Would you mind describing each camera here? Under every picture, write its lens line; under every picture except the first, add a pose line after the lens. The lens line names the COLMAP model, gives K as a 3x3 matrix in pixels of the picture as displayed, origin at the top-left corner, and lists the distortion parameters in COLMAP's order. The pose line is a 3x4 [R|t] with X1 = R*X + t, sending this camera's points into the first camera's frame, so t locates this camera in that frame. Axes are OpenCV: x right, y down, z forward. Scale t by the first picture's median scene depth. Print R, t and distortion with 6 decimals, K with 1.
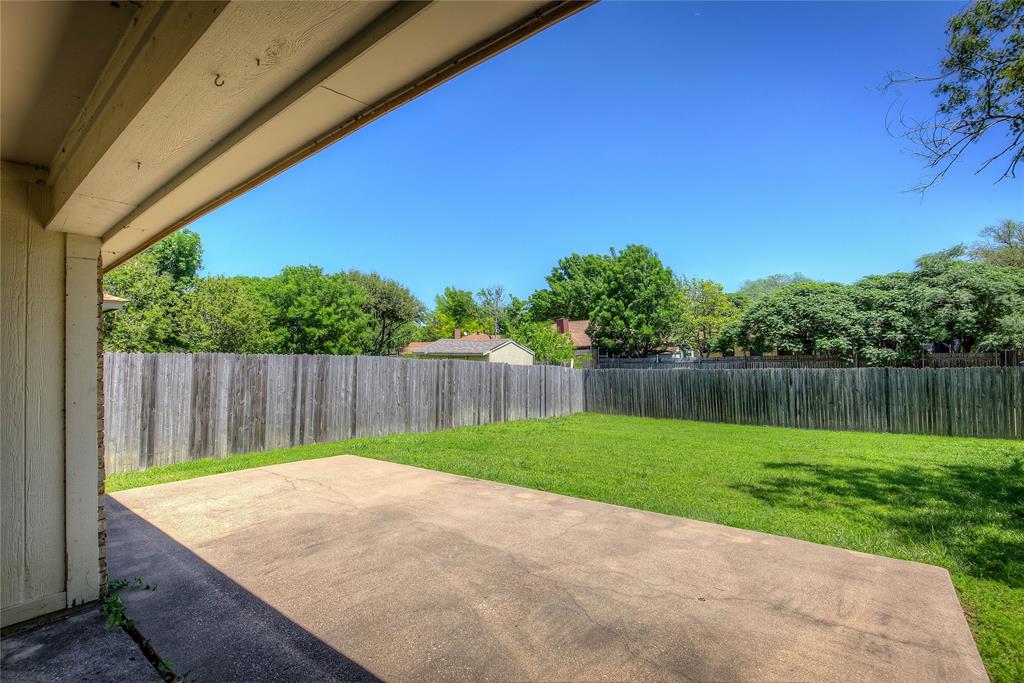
lens RADIAL K [[465.5, 0, 515.8], [0, 465.5, 343.6], [0, 0, 1]] dist [-0.027143, 0.000689]
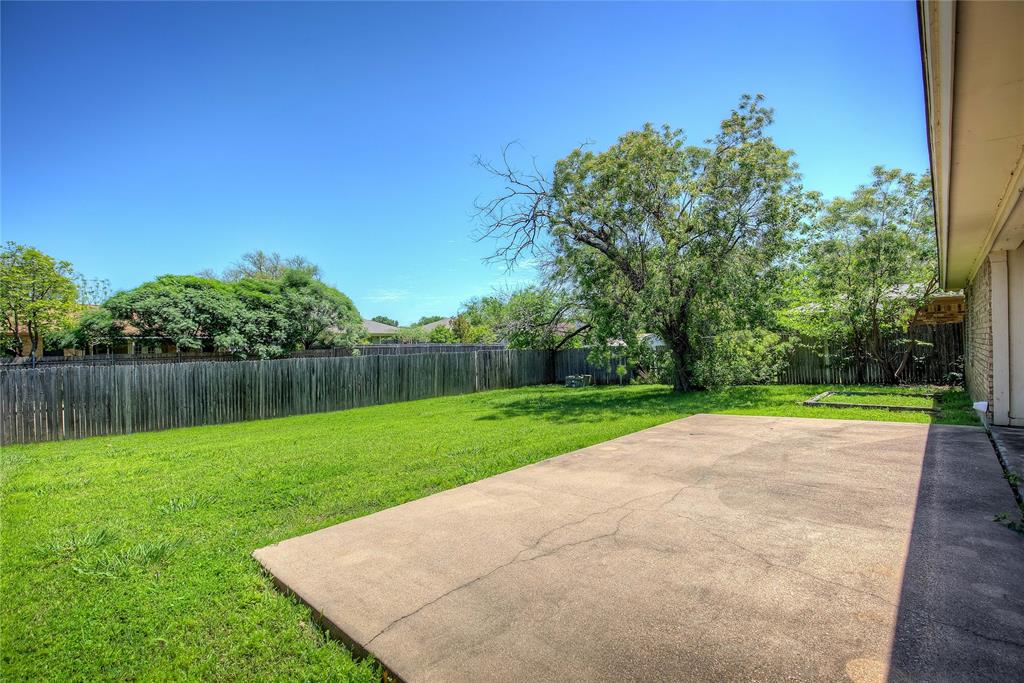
lens RADIAL K [[465.5, 0, 515.8], [0, 465.5, 343.6], [0, 0, 1]] dist [-0.027143, 0.000689]
pose [[0.102477, 0.020042, 0.994533, -0.669102], [-0.003810, 0.999798, -0.019756, 0.064577], [-0.994728, -0.001764, 0.102532, 0.679015]]
